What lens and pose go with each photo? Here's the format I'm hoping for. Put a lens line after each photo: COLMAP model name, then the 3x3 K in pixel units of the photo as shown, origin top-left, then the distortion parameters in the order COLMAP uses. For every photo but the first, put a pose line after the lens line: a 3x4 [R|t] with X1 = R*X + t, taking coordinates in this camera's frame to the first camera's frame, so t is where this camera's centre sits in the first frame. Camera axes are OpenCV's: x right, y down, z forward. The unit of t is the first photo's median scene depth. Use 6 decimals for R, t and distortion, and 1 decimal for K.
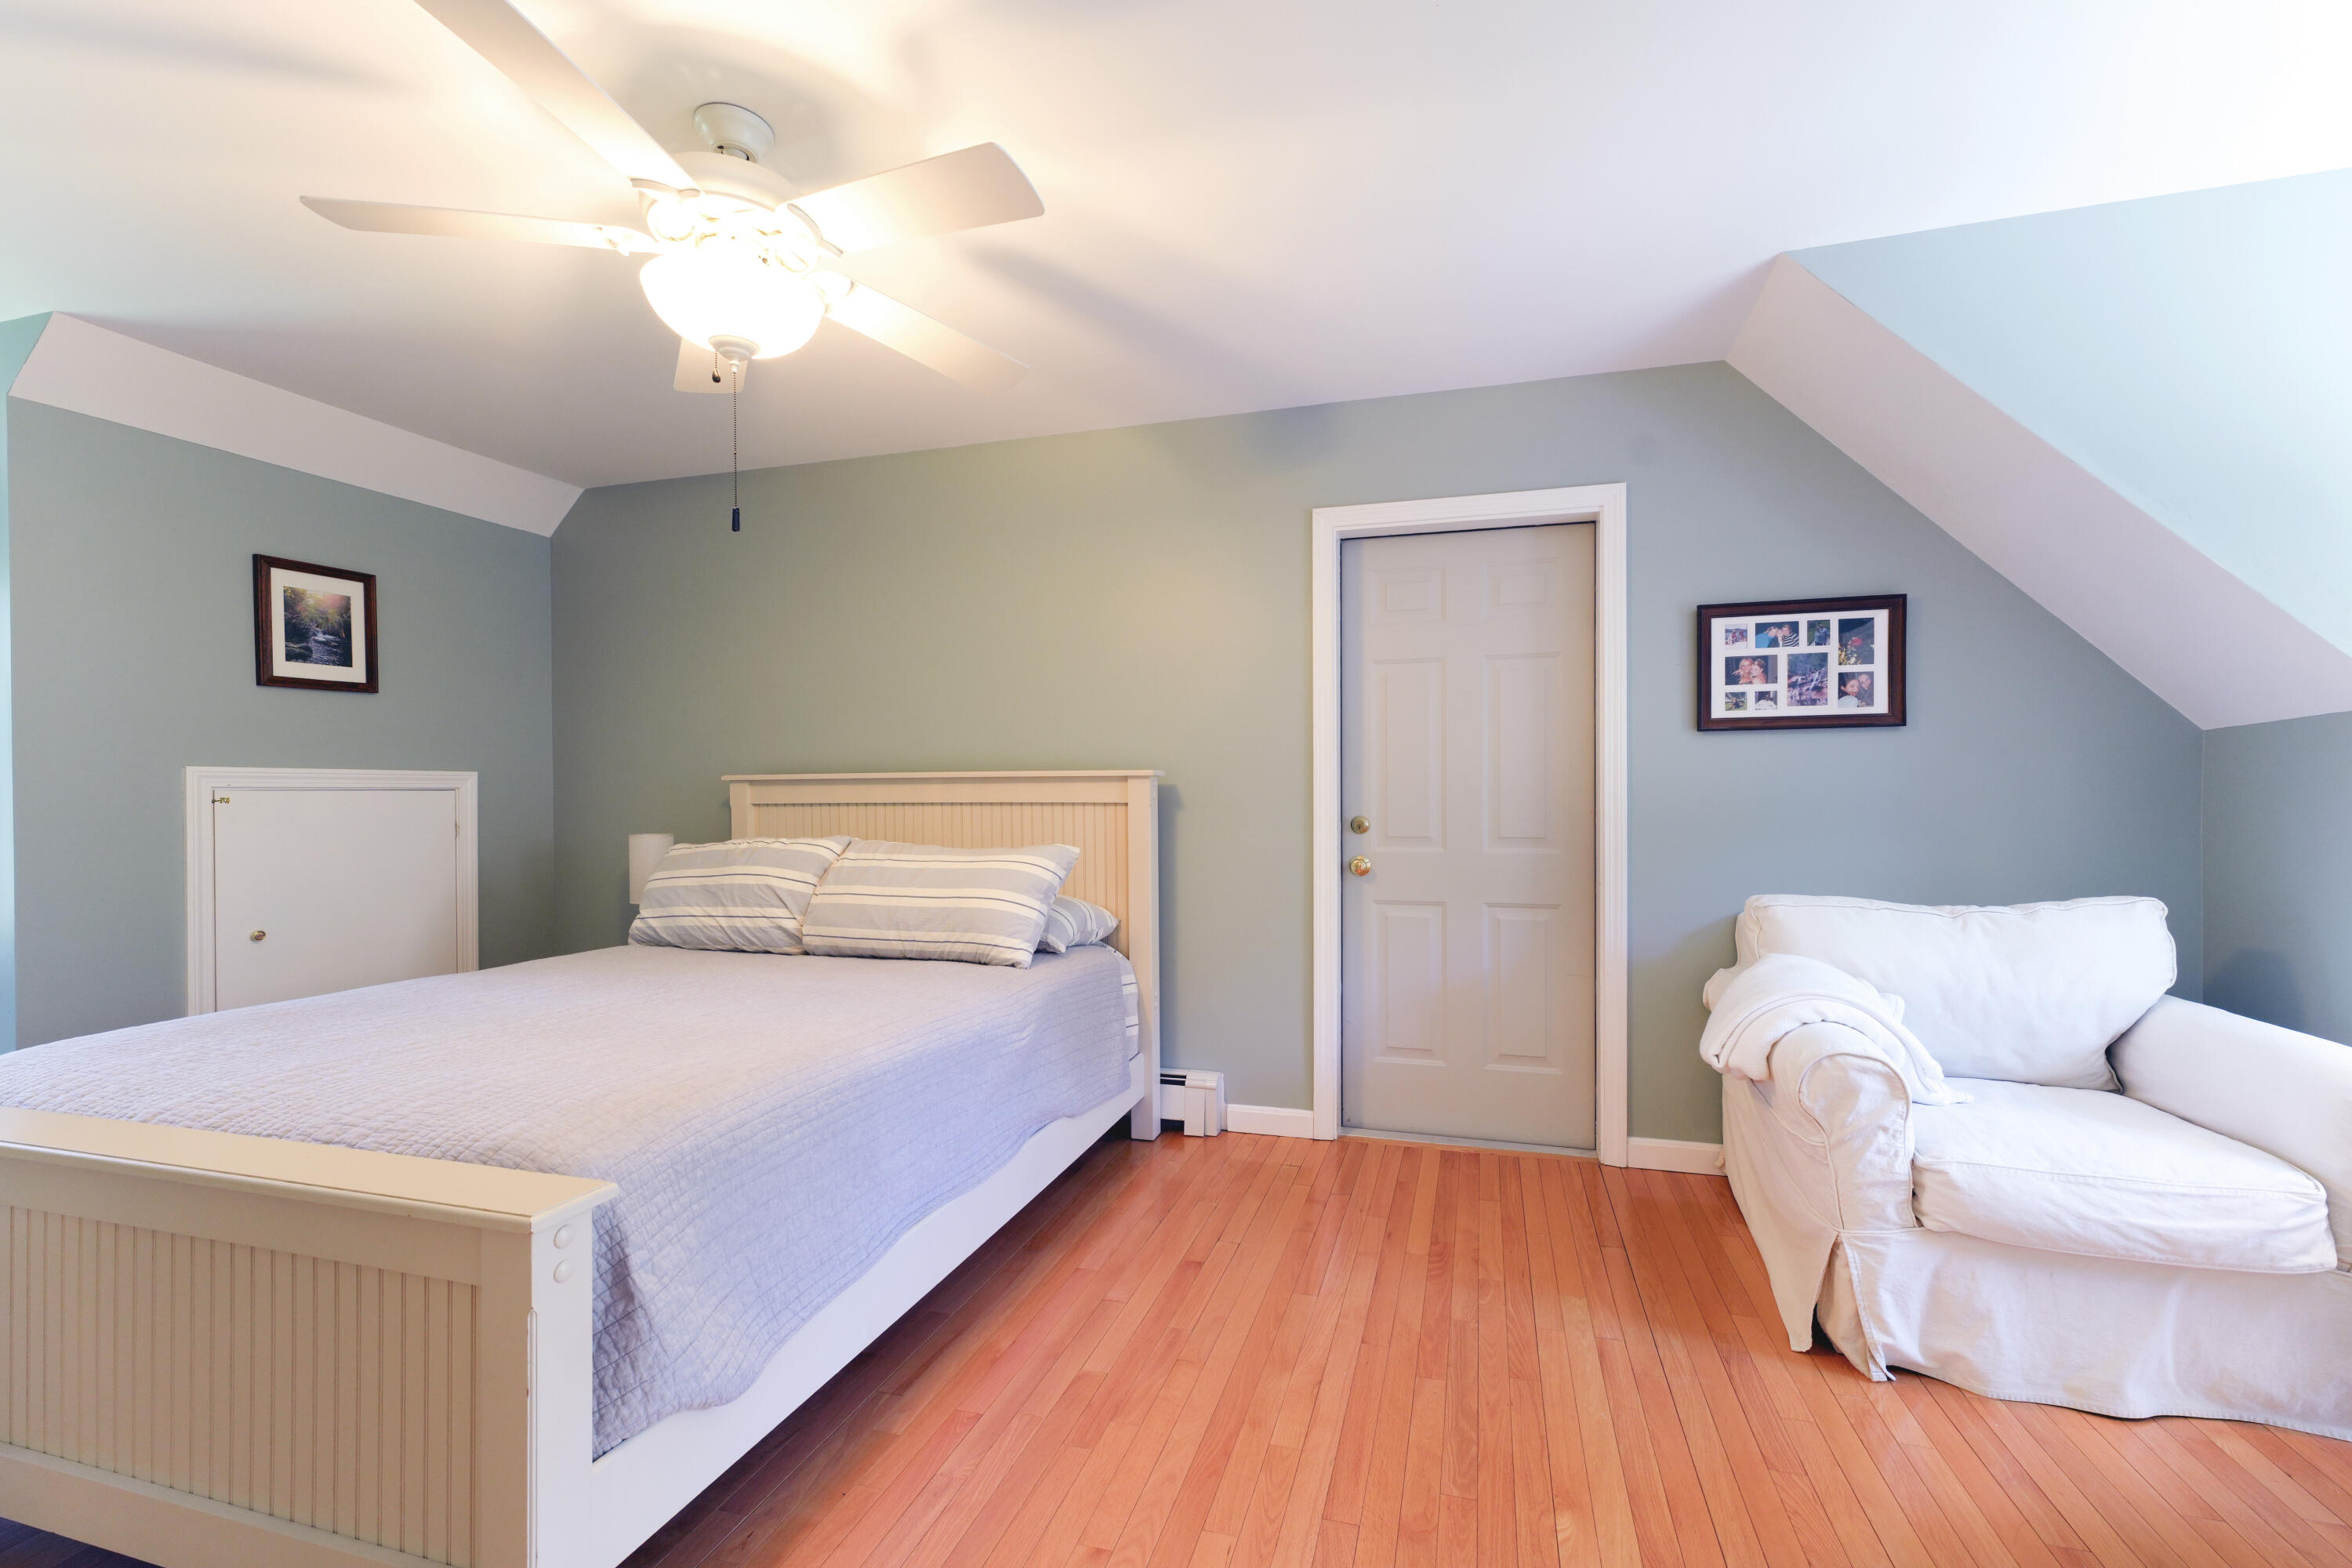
lens RADIAL K [[954.0, 0, 1182.7], [0, 954.0, 790.0], [0, 0, 1]] dist [0.003252, 0.001150]
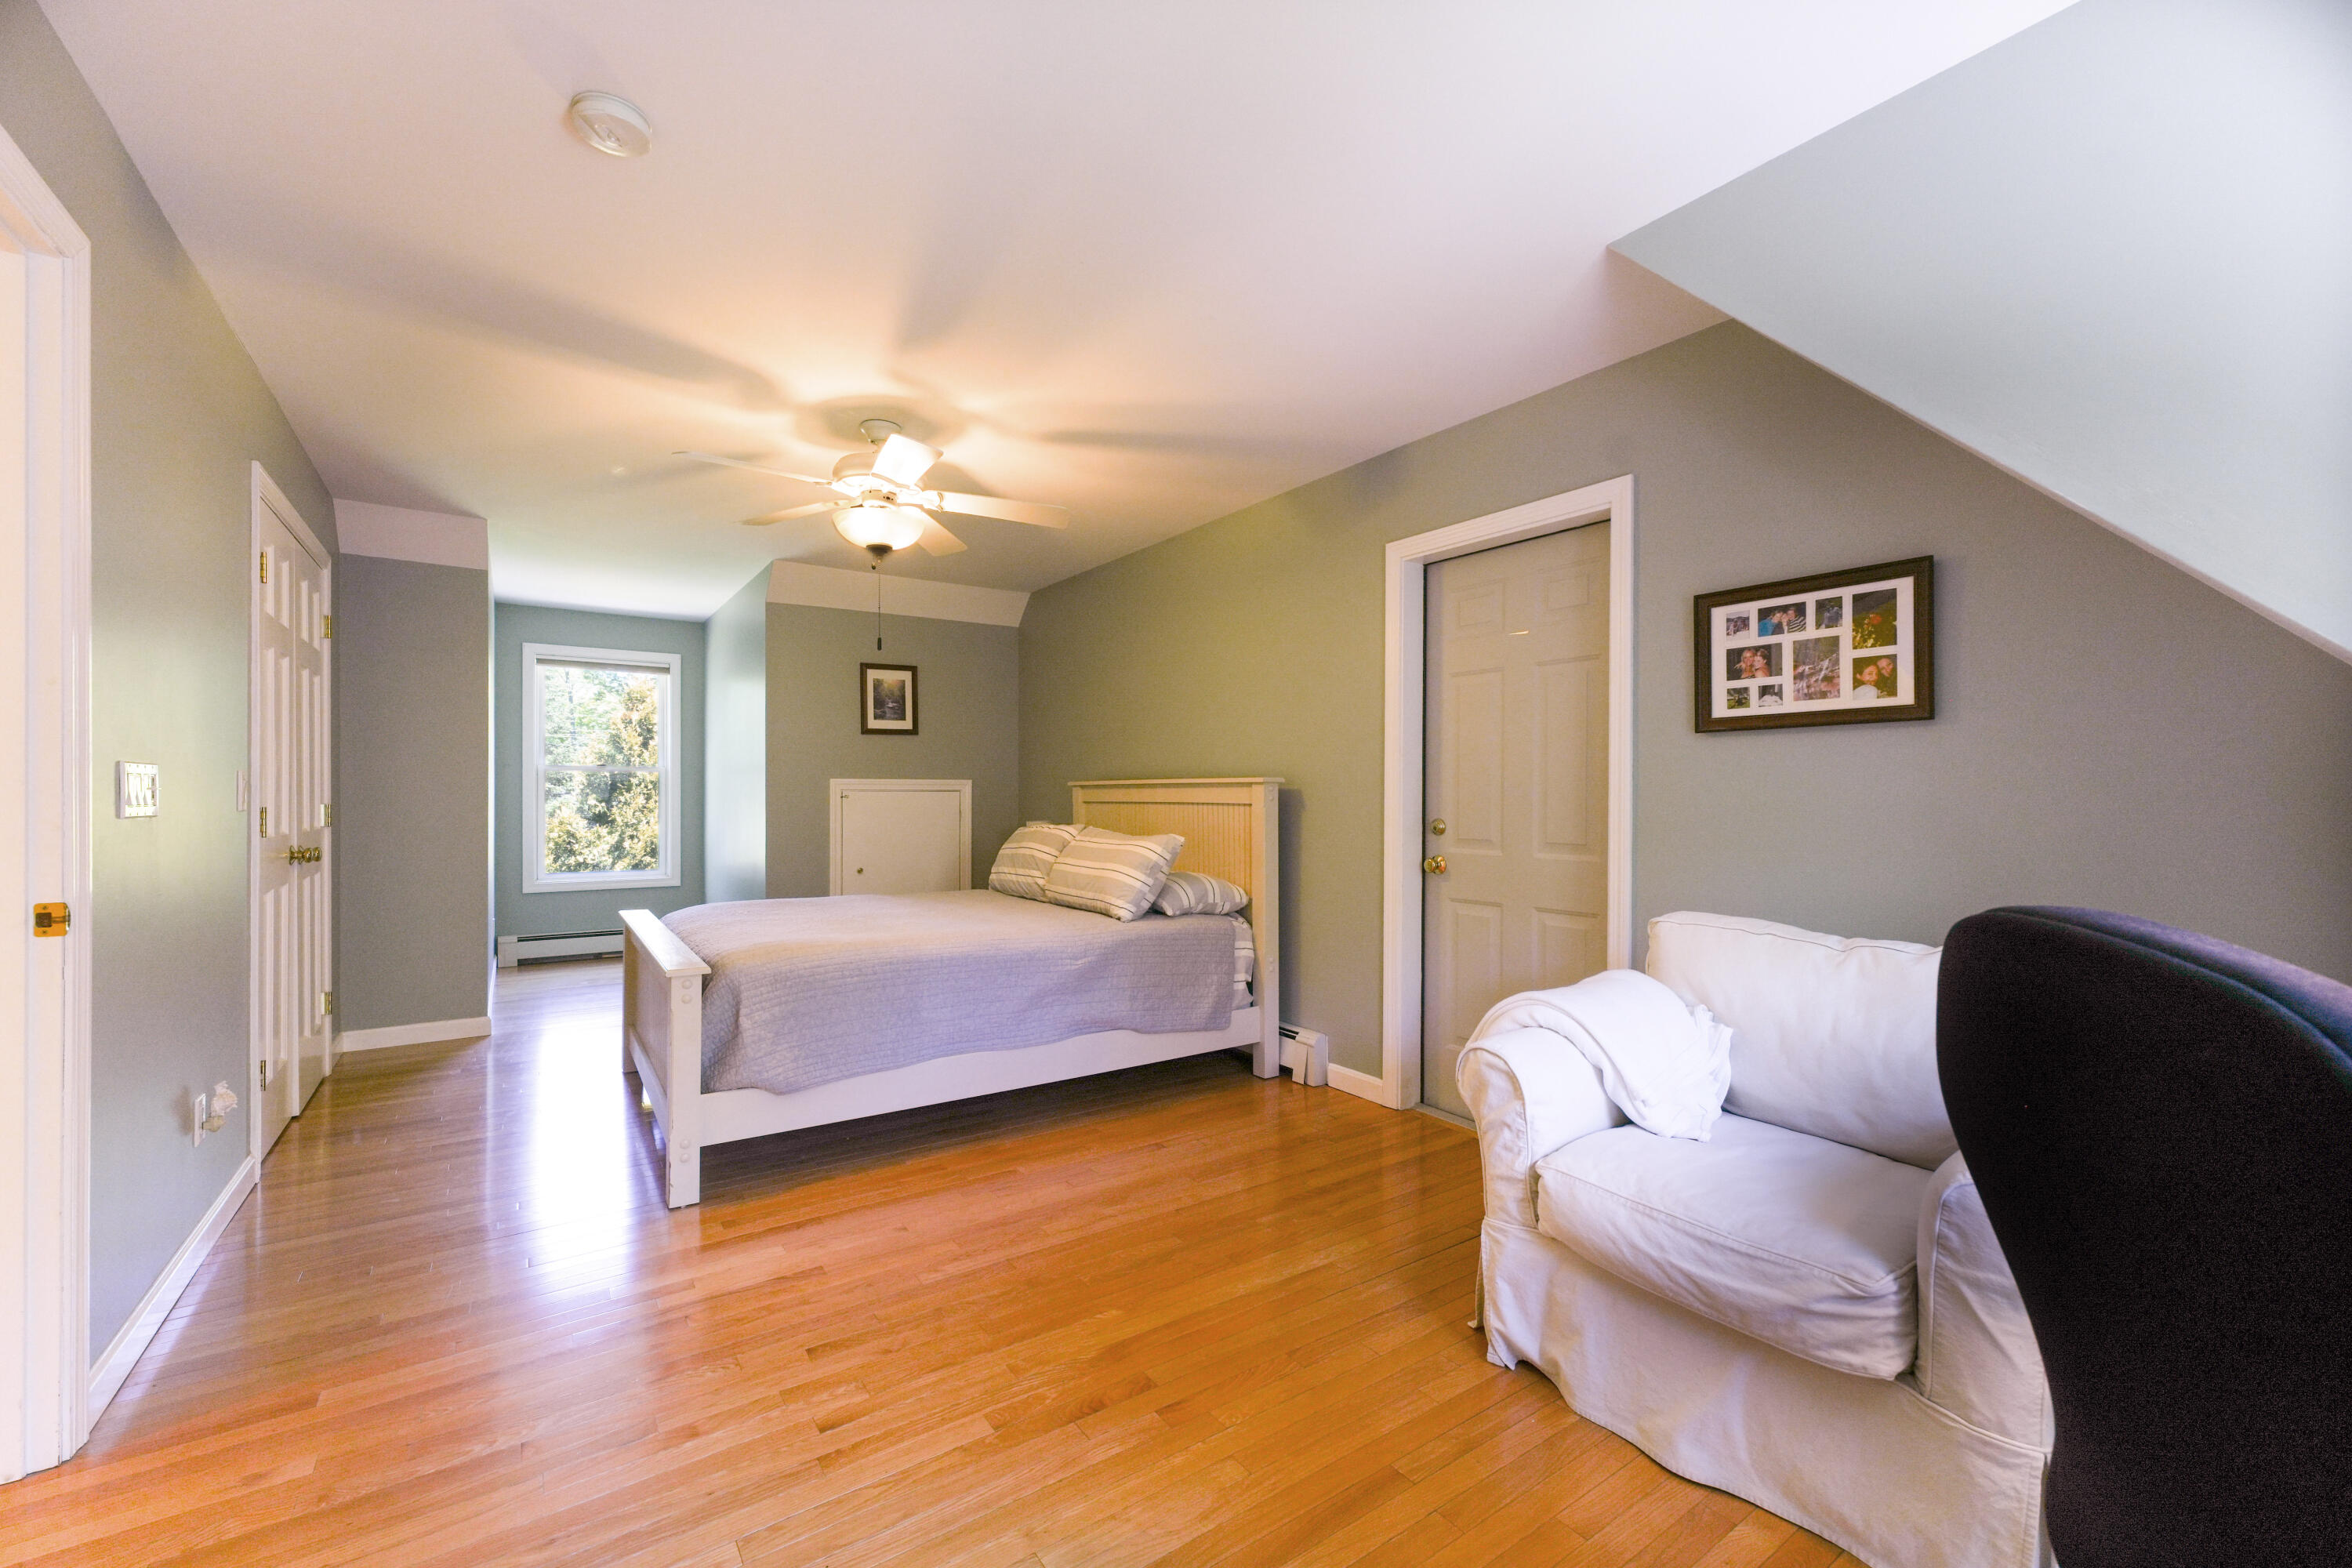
lens RADIAL K [[954.0, 0, 1196.0], [0, 954.0, 784.4], [0, 0, 1]] dist [0.003252, 0.001150]
pose [[0.775380, -0.000694, -0.631495, 0.738148], [-0.002336, 0.999989, -0.003968, -0.007383], [0.631491, 0.004552, 0.775370, -0.012543]]
